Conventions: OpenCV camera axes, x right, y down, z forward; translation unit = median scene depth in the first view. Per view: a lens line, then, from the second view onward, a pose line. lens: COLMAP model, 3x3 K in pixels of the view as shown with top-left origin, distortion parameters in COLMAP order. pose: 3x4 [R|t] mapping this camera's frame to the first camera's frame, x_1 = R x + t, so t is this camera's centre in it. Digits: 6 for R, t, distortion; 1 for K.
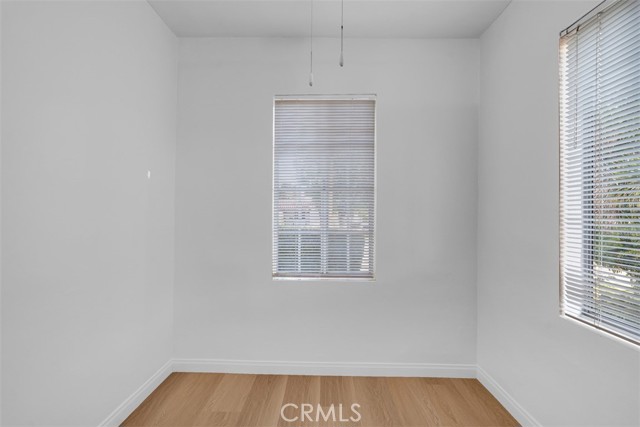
lens RADIAL K [[282.9, 0, 320.1], [0, 282.9, 214.5], [0, 0, 1]] dist [-0.005378, -0.002080]
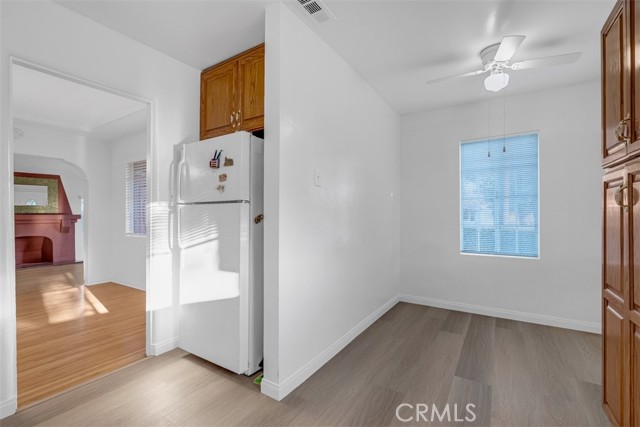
lens RADIAL K [[282.9, 0, 318.1], [0, 282.9, 215.9], [0, 0, 1]] dist [-0.005378, -0.002080]
pose [[0.851776, -0.006174, -0.523869, -0.013734], [0.013904, 0.999845, 0.010824, -0.019077], [0.523721, -0.016503, 0.851730, -0.817307]]
